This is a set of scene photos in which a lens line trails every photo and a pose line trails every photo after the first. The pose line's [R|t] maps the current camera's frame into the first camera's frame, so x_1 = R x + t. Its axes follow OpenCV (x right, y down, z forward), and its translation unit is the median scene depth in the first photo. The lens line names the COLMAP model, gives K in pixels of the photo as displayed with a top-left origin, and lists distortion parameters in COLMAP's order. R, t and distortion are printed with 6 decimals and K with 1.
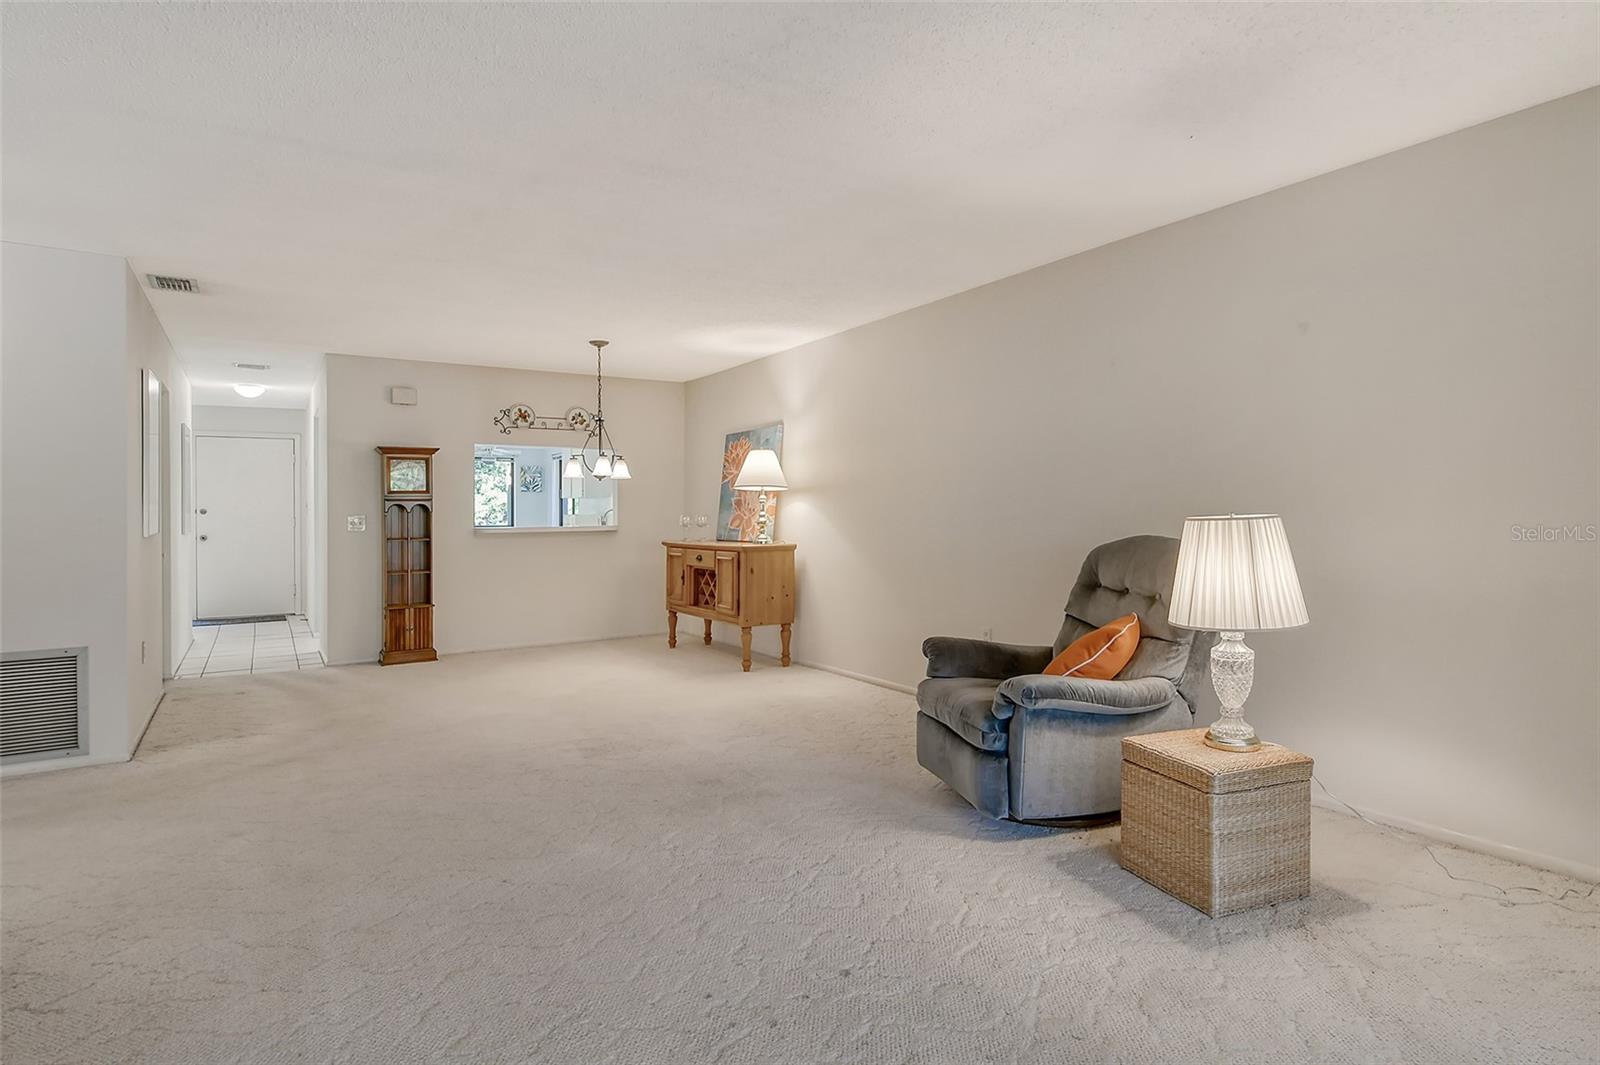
lens RADIAL K [[858.9, 0, 840.4], [0, 858.9, 490.6], [0, 0, 1]] dist [-0.000427, -0.001040]
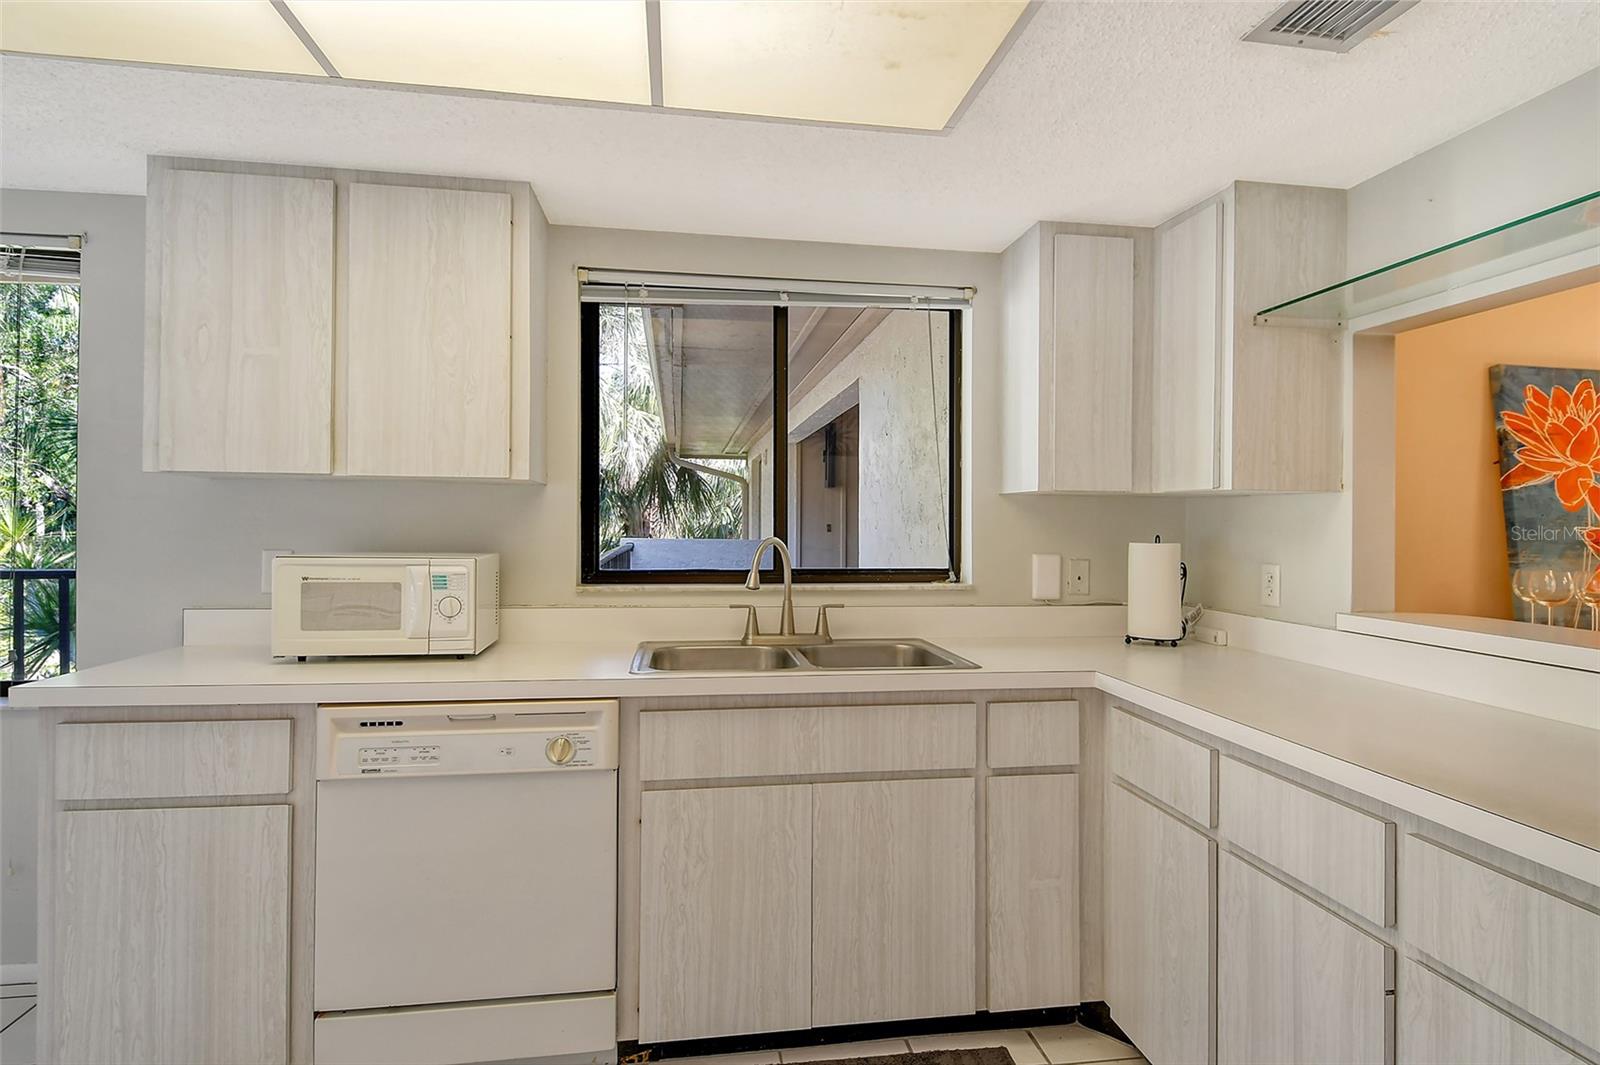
lens RADIAL K [[846.8, 0, 823.2], [0, 846.8, 520.7], [0, 0, 1]] dist [0.026941, -0.024371]
pose [[0.415955, 0.028195, 0.908948, -0.672533], [-0.038013, 0.999185, -0.013599, 0.025868], [-0.908590, -0.028895, 0.416688, 1.220398]]
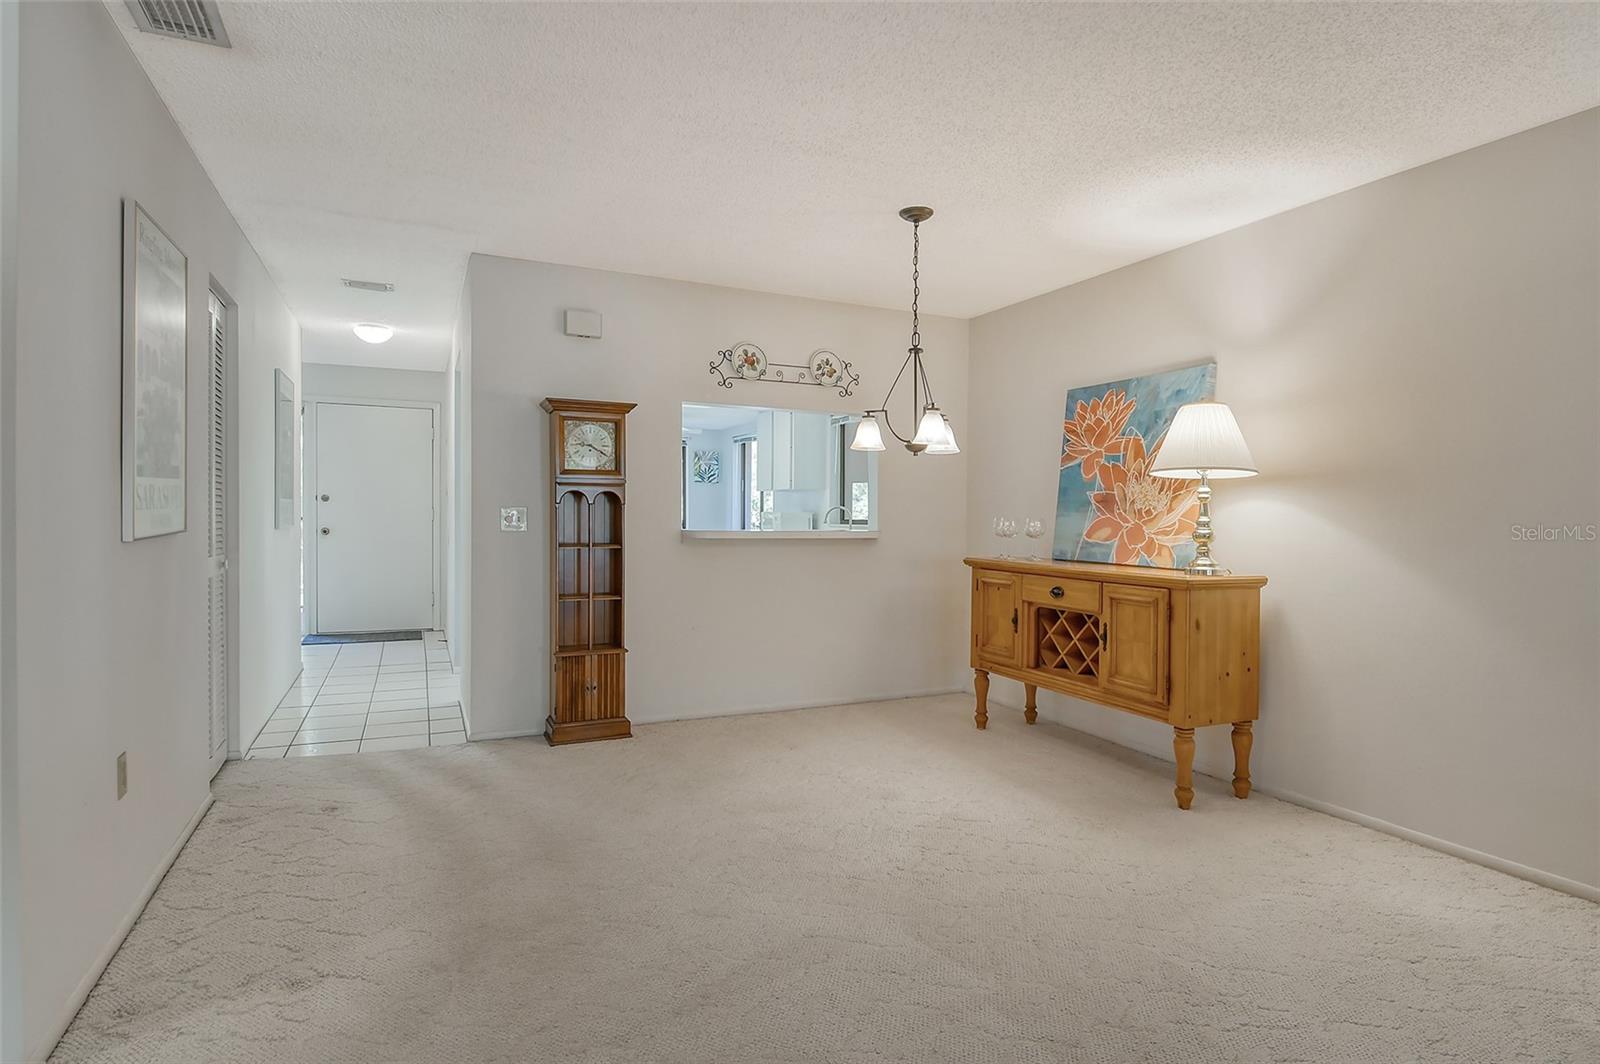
lens RADIAL K [[852.2, 0, 827.4], [0, 852.2, 518.6], [0, 0, 1]] dist [0.029975, -0.032581]
pose [[0.989249, 0.023372, -0.144364, -0.233716], [-0.018713, 0.999262, 0.033546, 0.011417], [0.145042, -0.030484, 0.988956, 0.392586]]
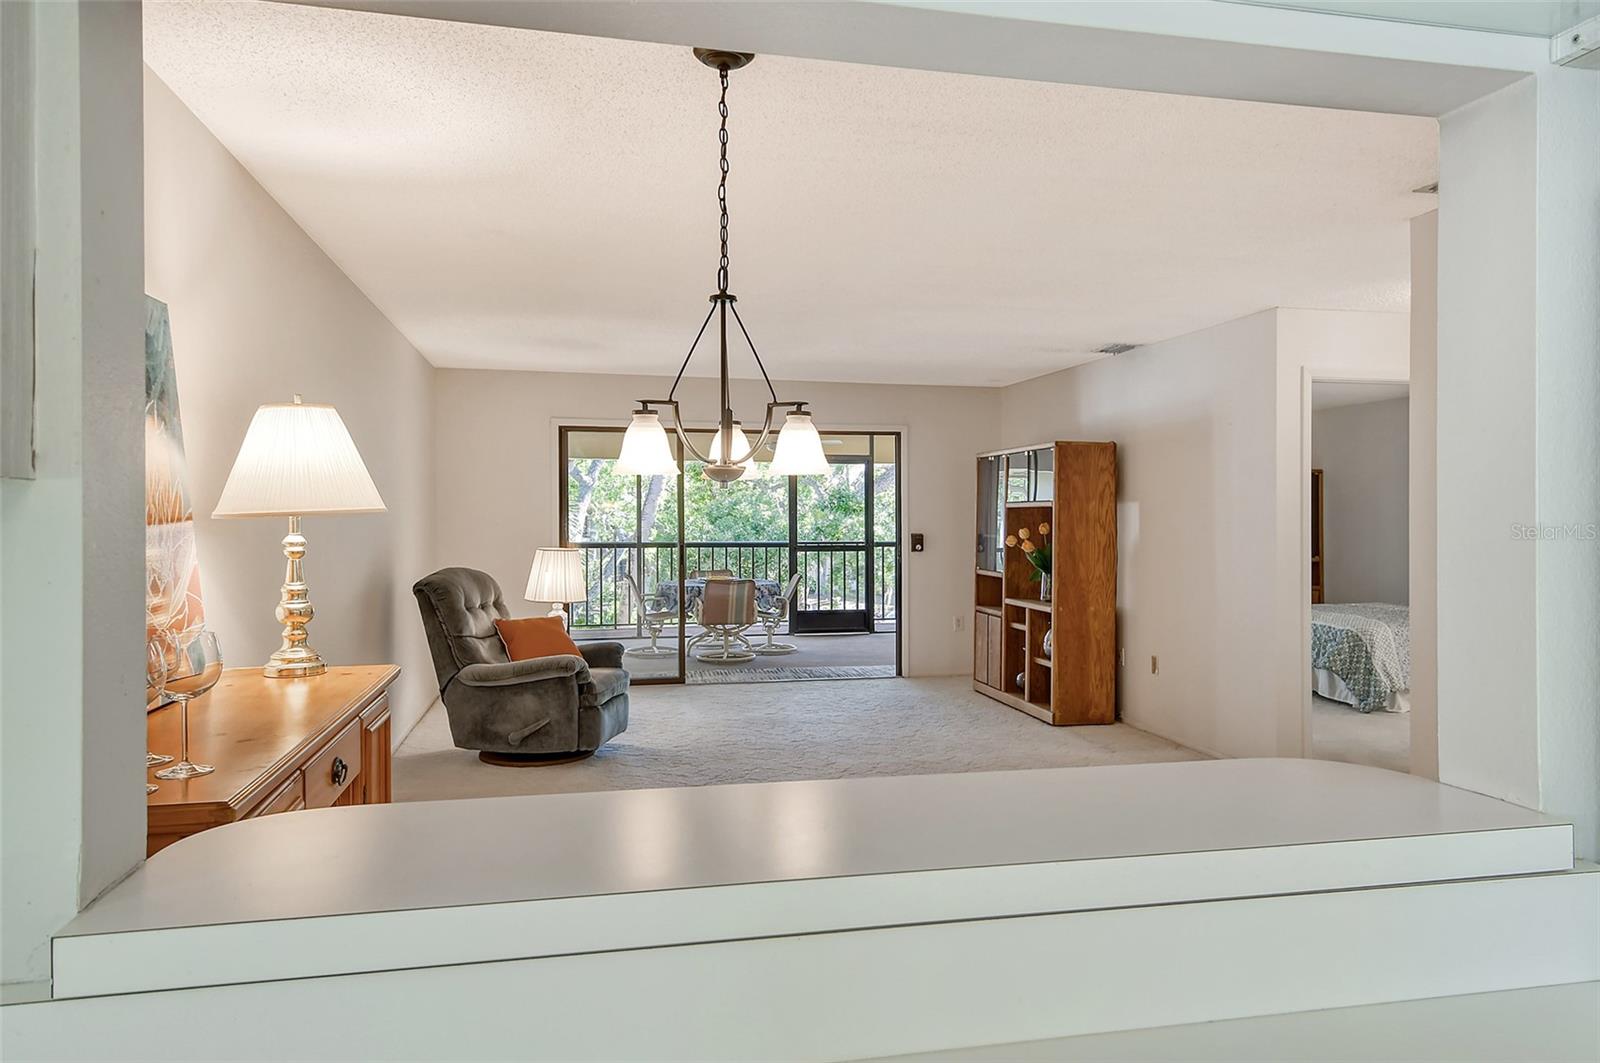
lens RADIAL K [[1076.4, 0, 821.6], [0, 1076.4, 520.7], [0, 0, 1]] dist [0.044414, 0.001115]
pose [[-0.931889, 0.006347, 0.362688, -0.420586], [-0.002405, 0.999717, -0.023673, 0.008967], [-0.362735, -0.022933, -0.931610, 1.248063]]
